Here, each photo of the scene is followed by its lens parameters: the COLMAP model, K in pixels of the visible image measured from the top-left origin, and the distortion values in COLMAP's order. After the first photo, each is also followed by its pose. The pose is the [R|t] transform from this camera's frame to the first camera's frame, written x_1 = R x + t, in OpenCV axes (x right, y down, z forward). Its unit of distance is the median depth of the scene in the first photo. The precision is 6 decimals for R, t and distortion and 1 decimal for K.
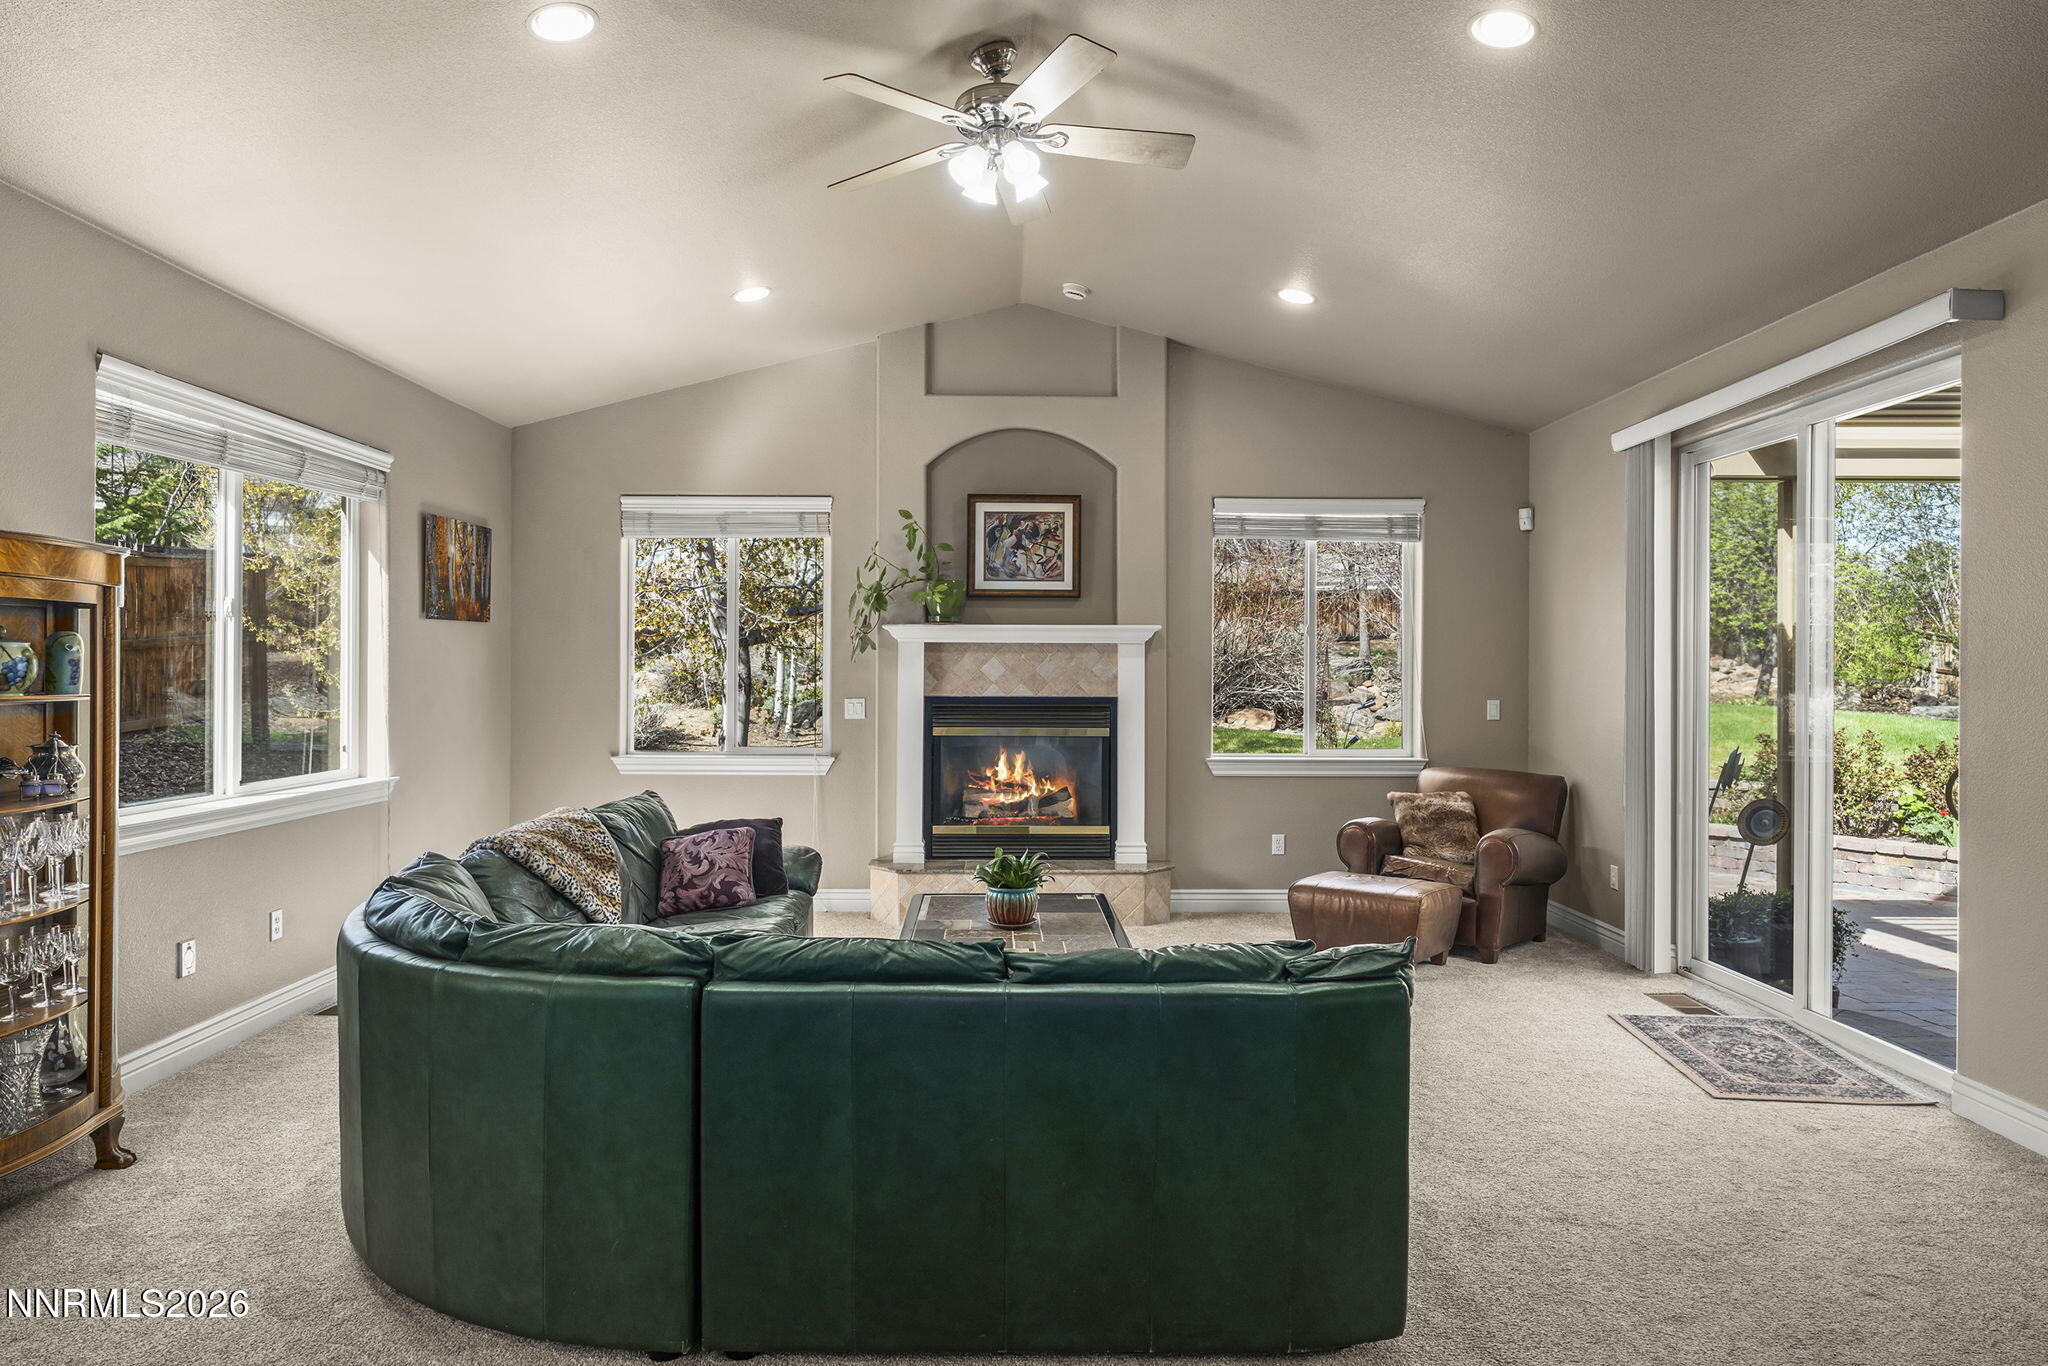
lens RADIAL K [[1255.8, 0, 1023.8], [0, 1255.8, 677.0], [0, 0, 1]] dist [-0.005154, 0.001110]
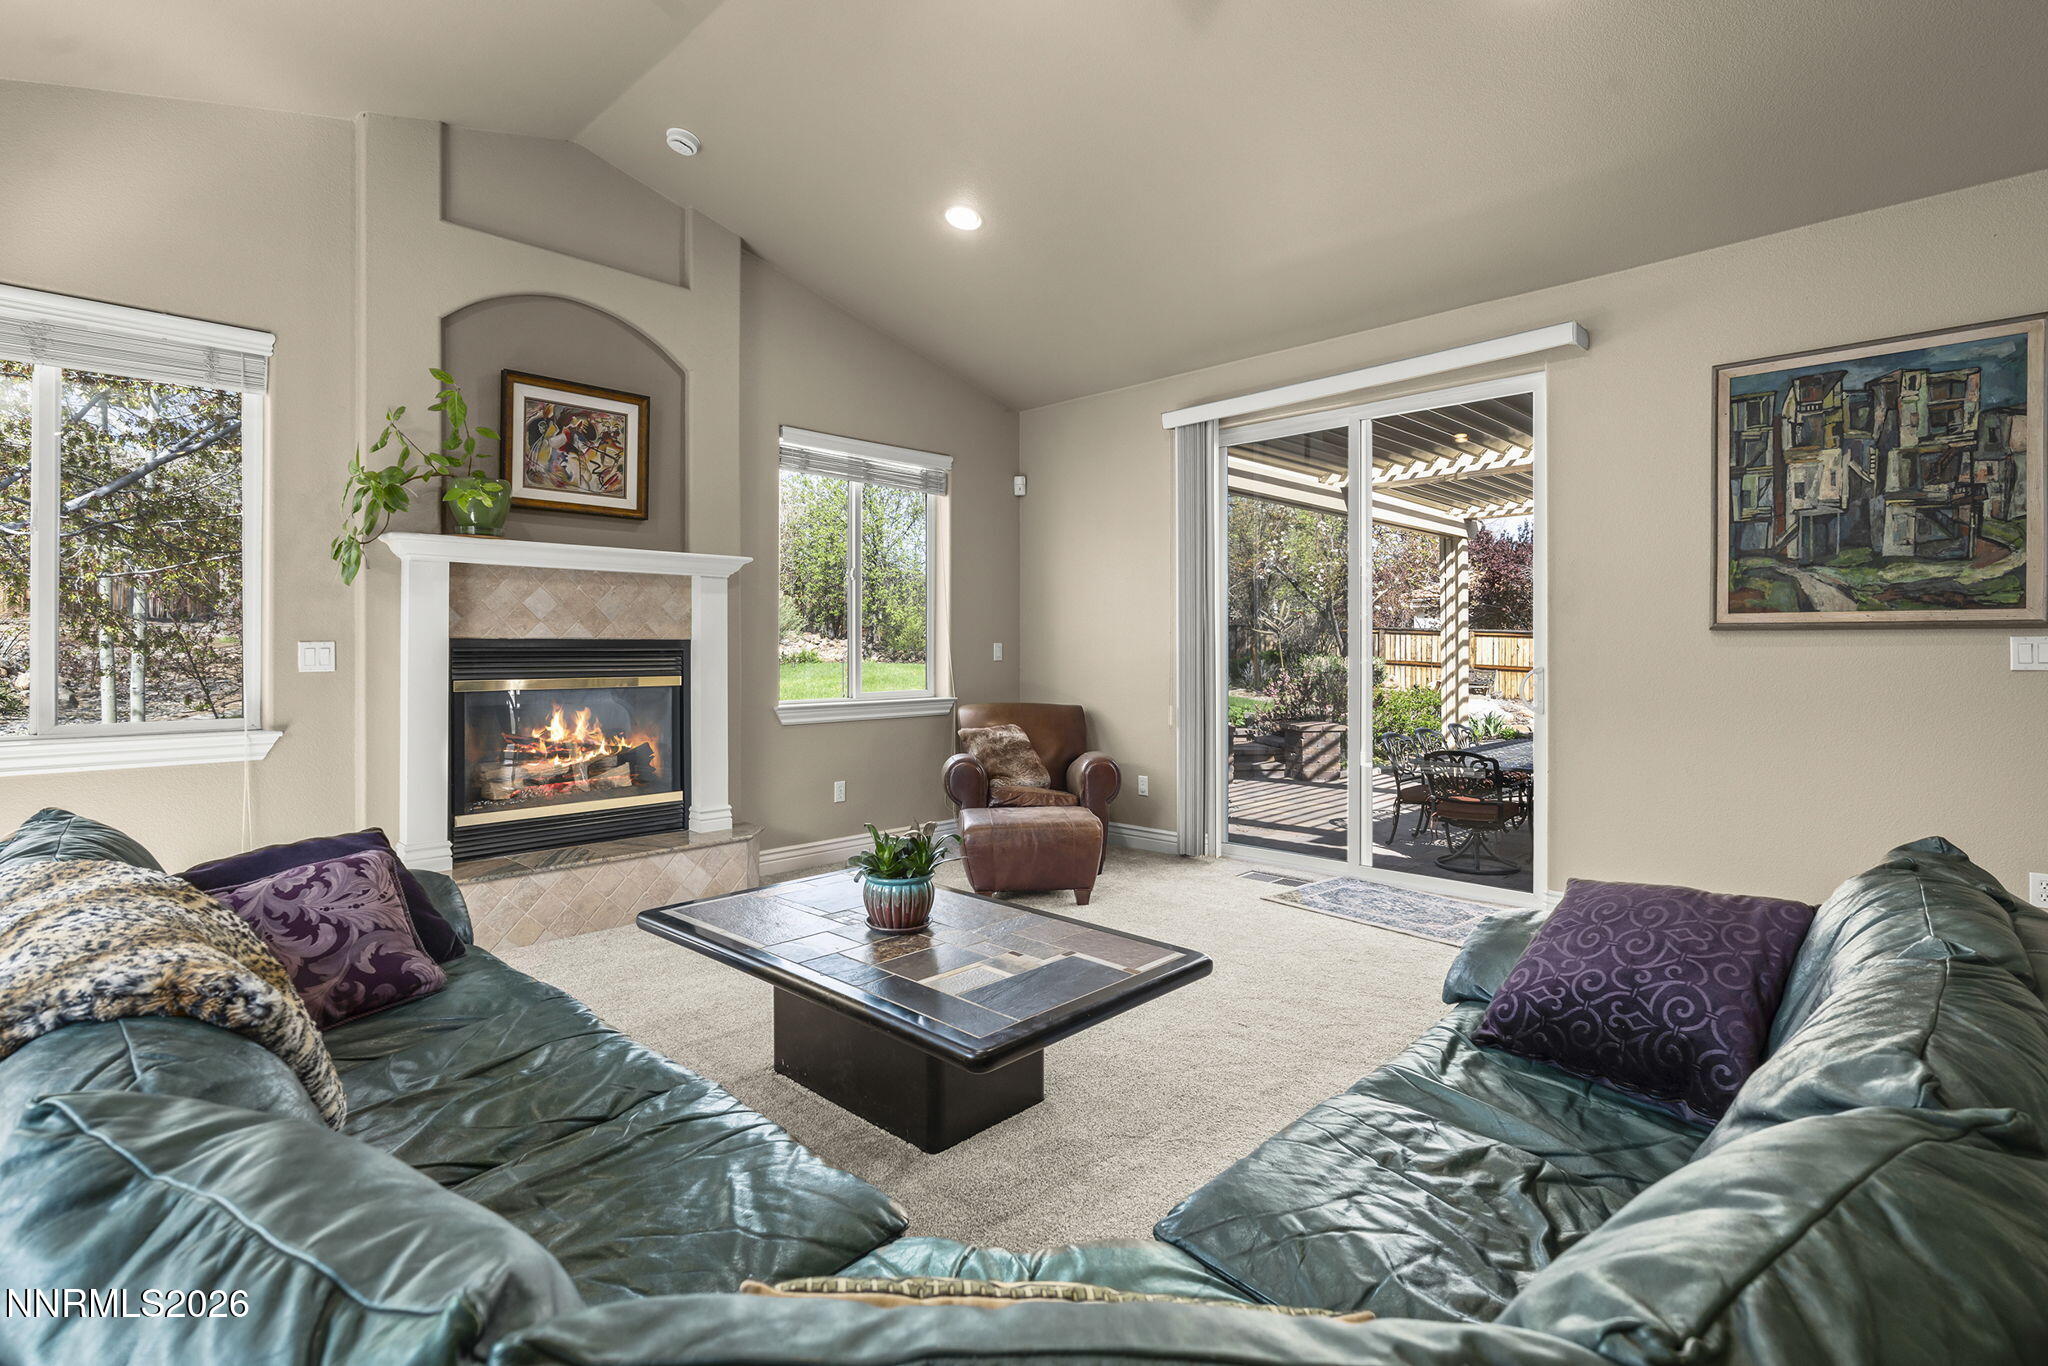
lens RADIAL K [[985.5, 0, 994.9], [0, 985.5, 647.4], [0, 0, 1]] dist [-0.002053, -0.000076]
pose [[0.707527, -0.003058, 0.706680, -0.253859], [0.007392, 0.999968, -0.003073, 0.025065], [-0.706648, 0.007398, 0.707527, 0.376378]]
